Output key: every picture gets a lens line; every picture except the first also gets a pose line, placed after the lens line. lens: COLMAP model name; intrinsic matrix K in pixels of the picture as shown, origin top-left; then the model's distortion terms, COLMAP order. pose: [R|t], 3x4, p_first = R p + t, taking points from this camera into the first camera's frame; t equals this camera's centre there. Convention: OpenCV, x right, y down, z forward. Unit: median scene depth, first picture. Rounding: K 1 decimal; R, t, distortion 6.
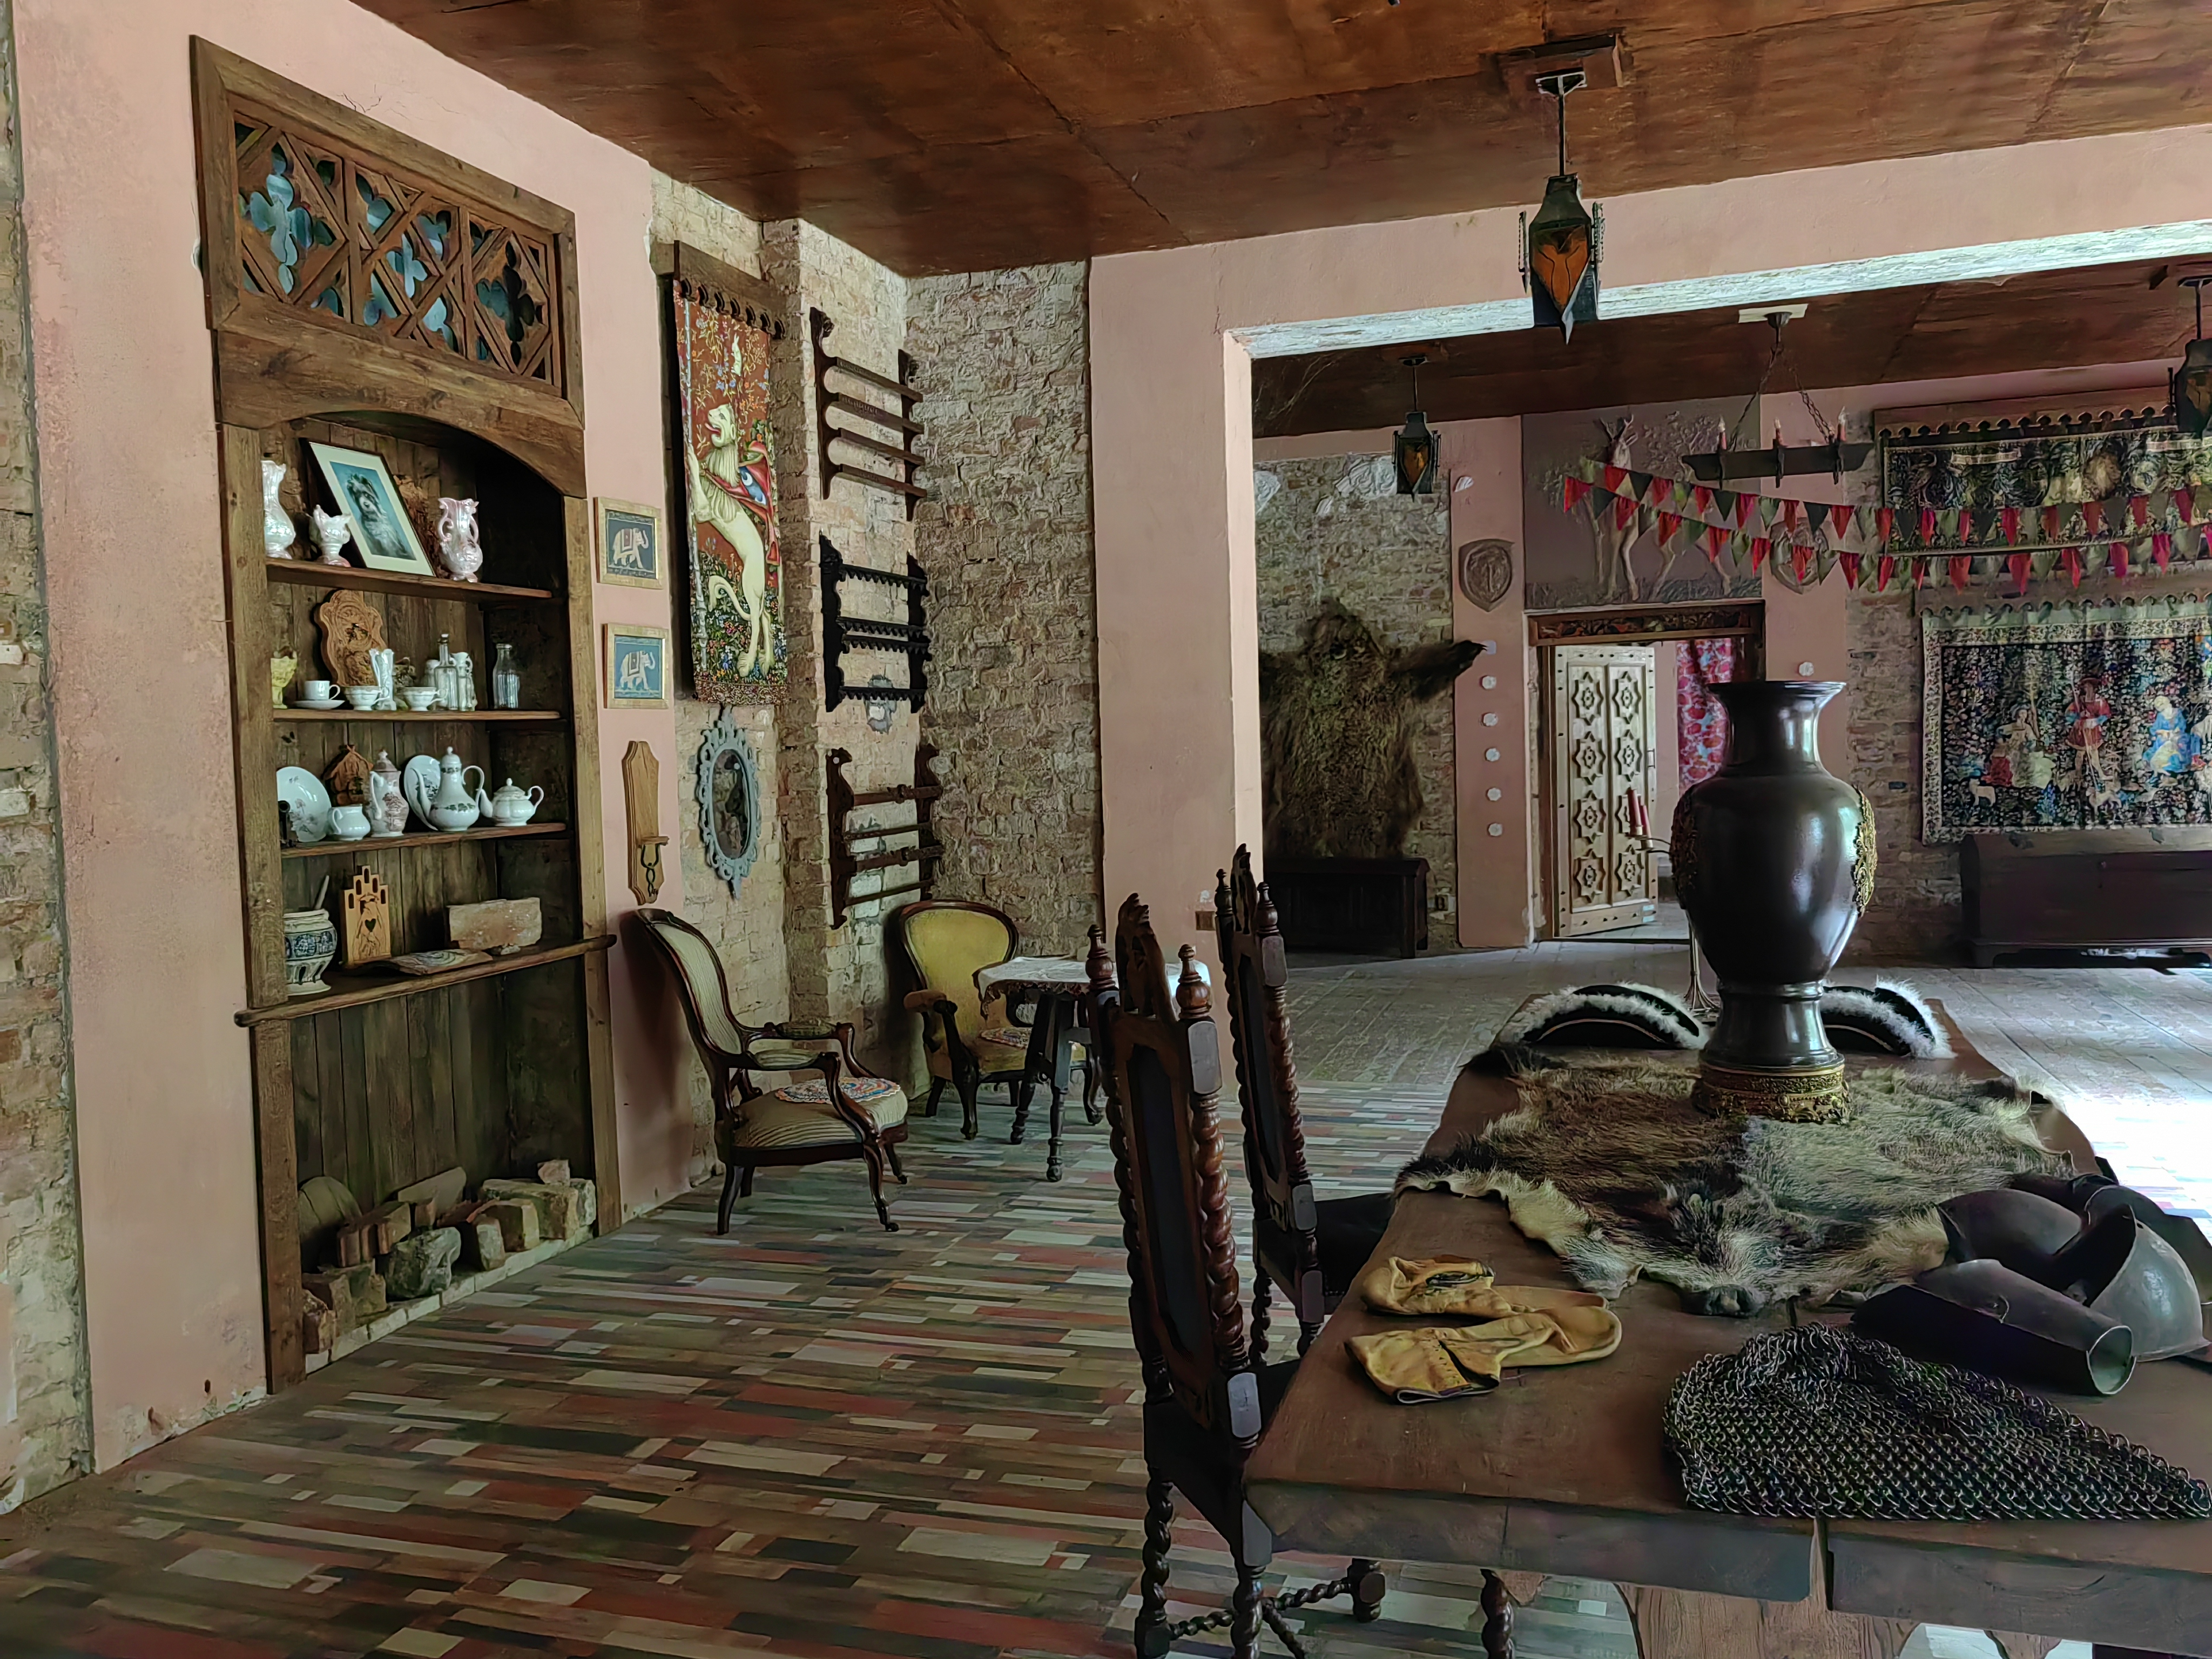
lens RADIAL K [[1777.5, 0, 1106.0], [0, 1777.5, 829.5], [0, 0, 1]] dist [-0.001492, -0.001224]
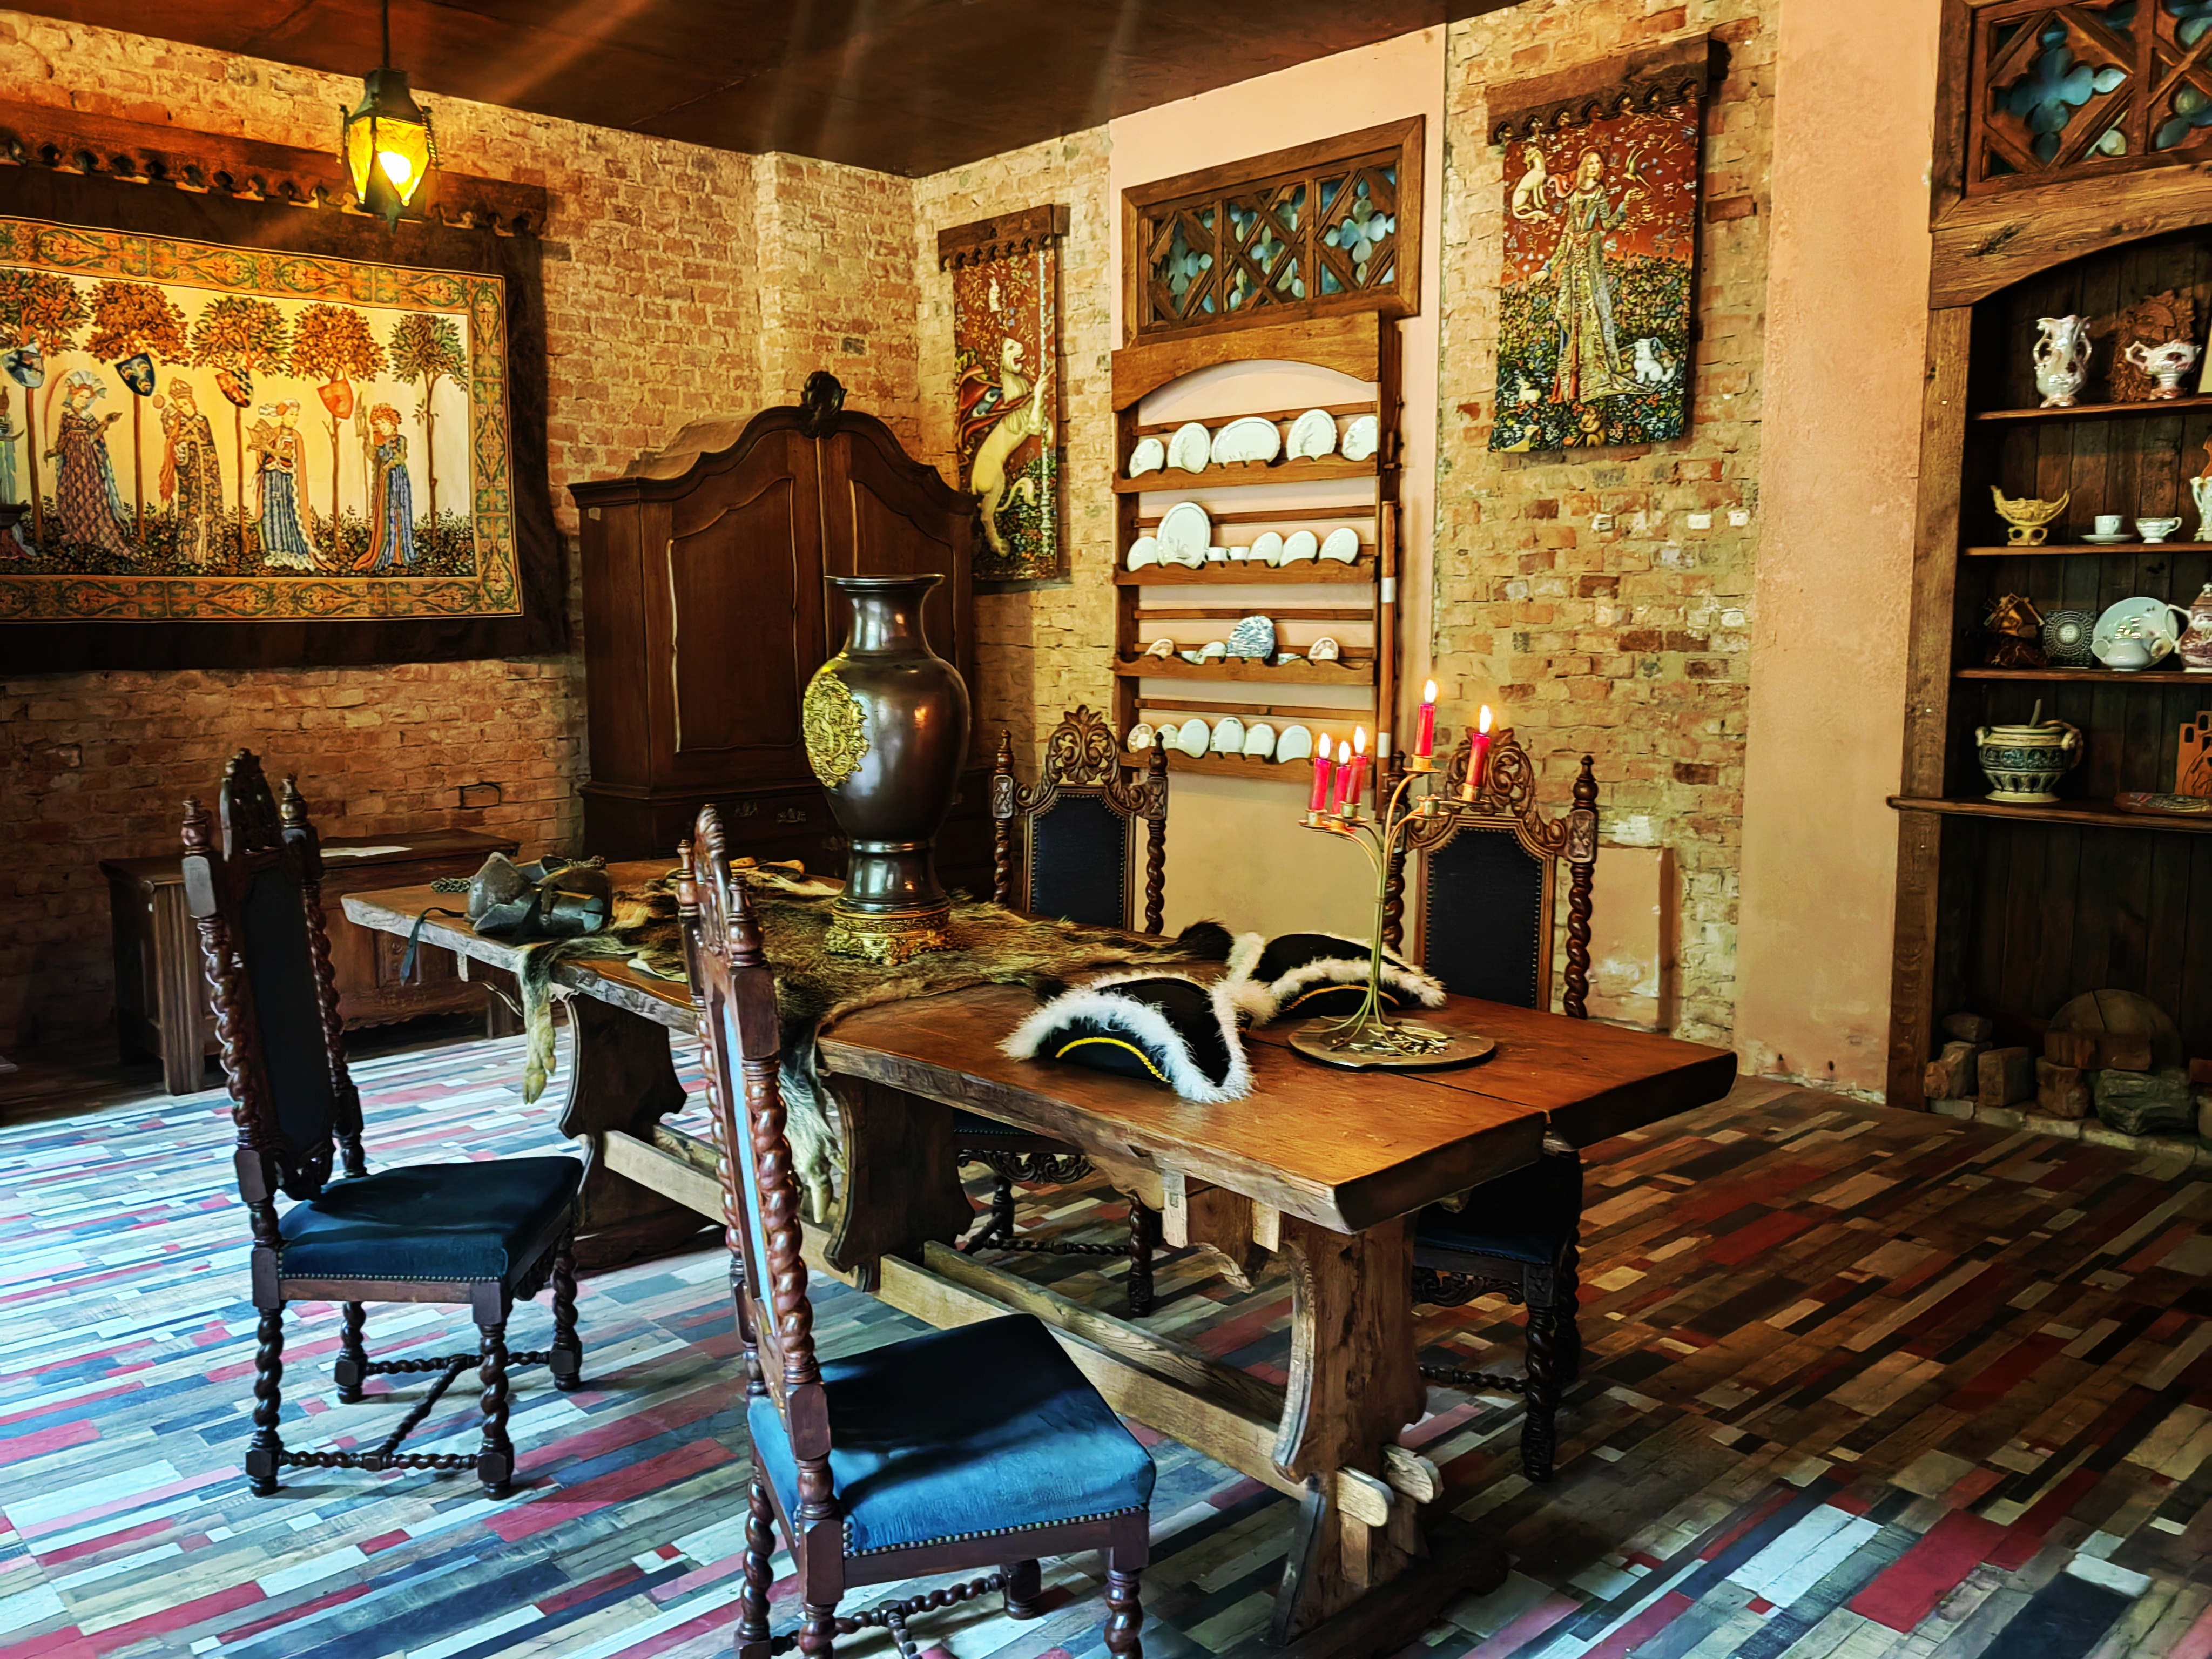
lens RADIAL K [[1777.5, 0, 1106.0], [0, 1777.5, 829.5], [0, 0, 1]] dist [-0.001492, -0.001224]
pose [[-0.483403, 0.145733, -0.863182, 0.834676], [-0.022262, 0.983680, 0.178544, -0.081438], [0.875115, 0.105525, -0.472270, 1.079470]]
